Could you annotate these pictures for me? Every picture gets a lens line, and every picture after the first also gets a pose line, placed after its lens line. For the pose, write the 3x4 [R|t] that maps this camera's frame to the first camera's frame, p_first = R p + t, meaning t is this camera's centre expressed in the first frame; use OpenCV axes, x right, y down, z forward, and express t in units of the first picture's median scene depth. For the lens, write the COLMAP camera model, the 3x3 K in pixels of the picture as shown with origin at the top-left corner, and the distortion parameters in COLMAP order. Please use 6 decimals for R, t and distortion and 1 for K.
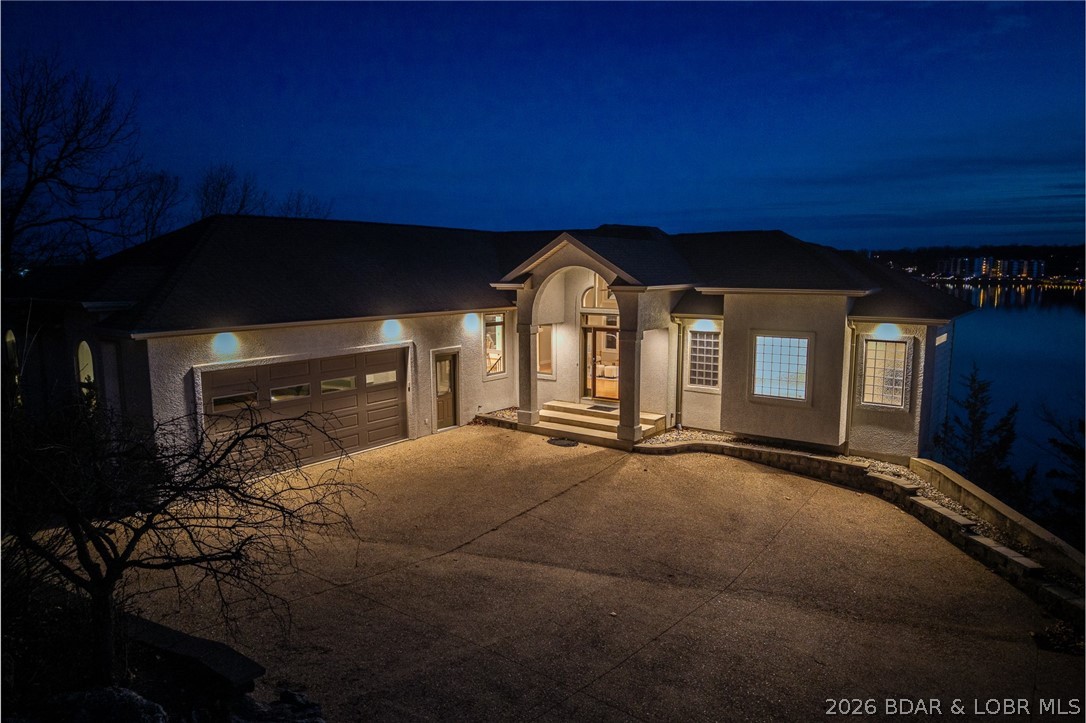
lens RADIAL K [[717.8, 0, 543.0], [0, 717.8, 361.5], [0, 0, 1]] dist [0.125655, -0.244692]
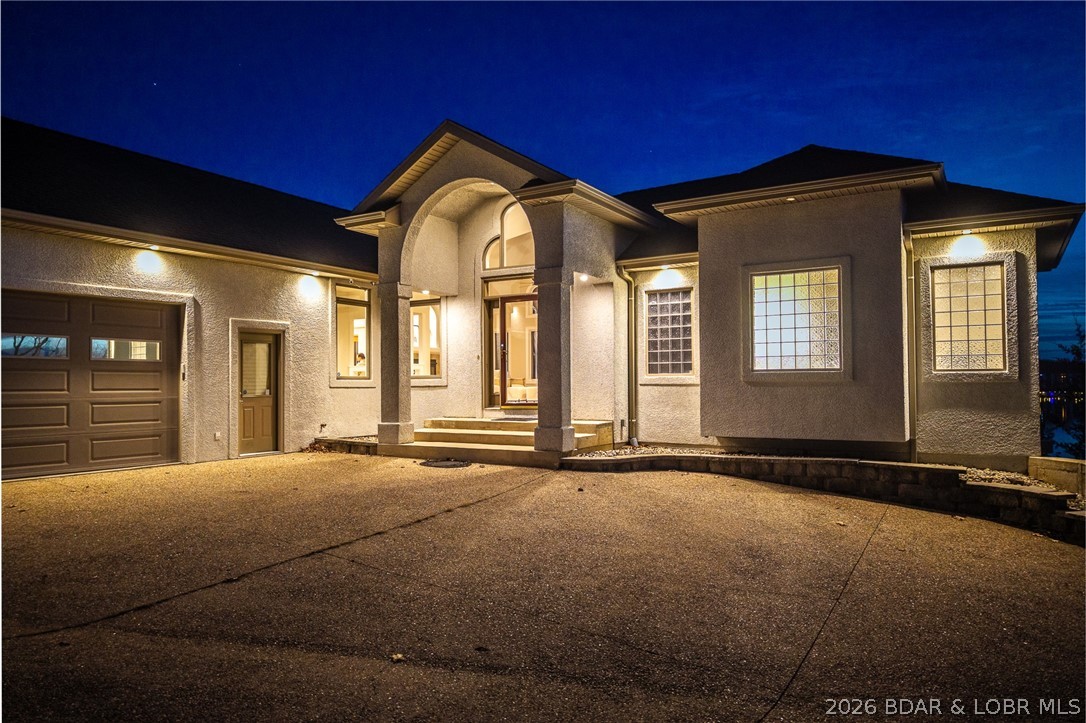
lens RADIAL K [[721.4, 0, 543.0], [0, 721.4, 361.5], [0, 0, 1]] dist [0.066969, -0.082736]
pose [[0.996894, -0.000334, 0.078759, 0.061501], [0.013261, 0.986426, -0.163672, 0.128307], [-0.077636, 0.164208, 0.983366, 0.386173]]
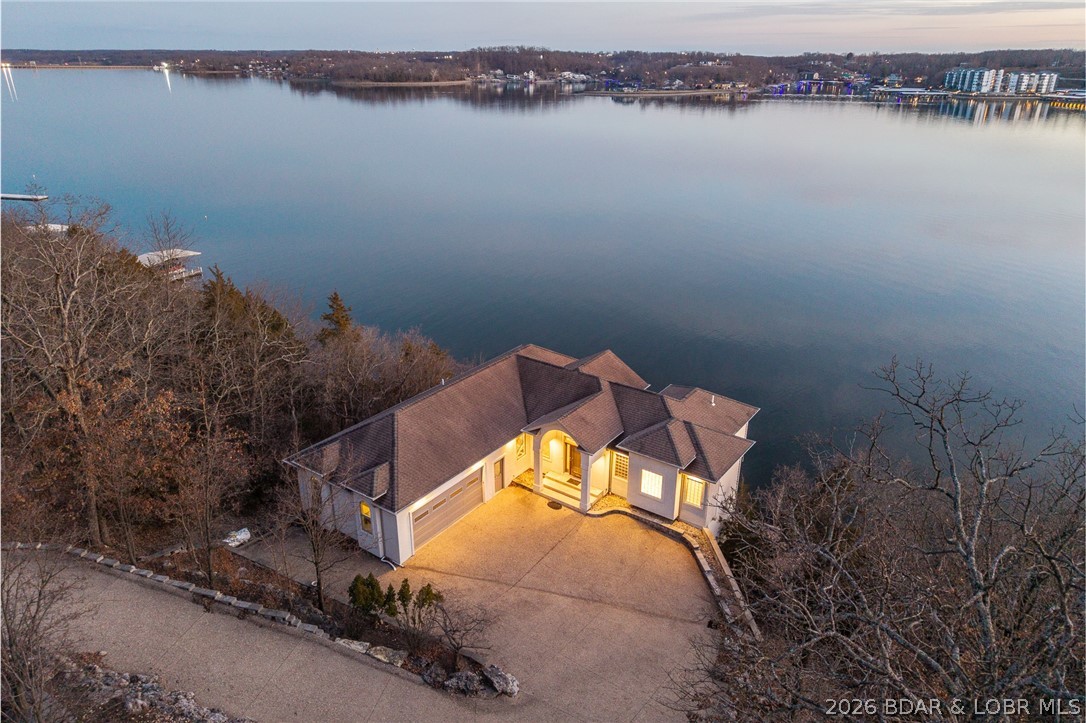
lens RADIAL K [[717.8, 0, 543.0], [0, 717.8, 361.5], [0, 0, 1]] dist [0.125655, -0.244692]
pose [[0.999941, 0.000162, 0.010839, -0.030685], [-0.002898, 0.967493, 0.252880, -0.848375], [-0.010446, -0.252897, 0.967437, -0.976583]]
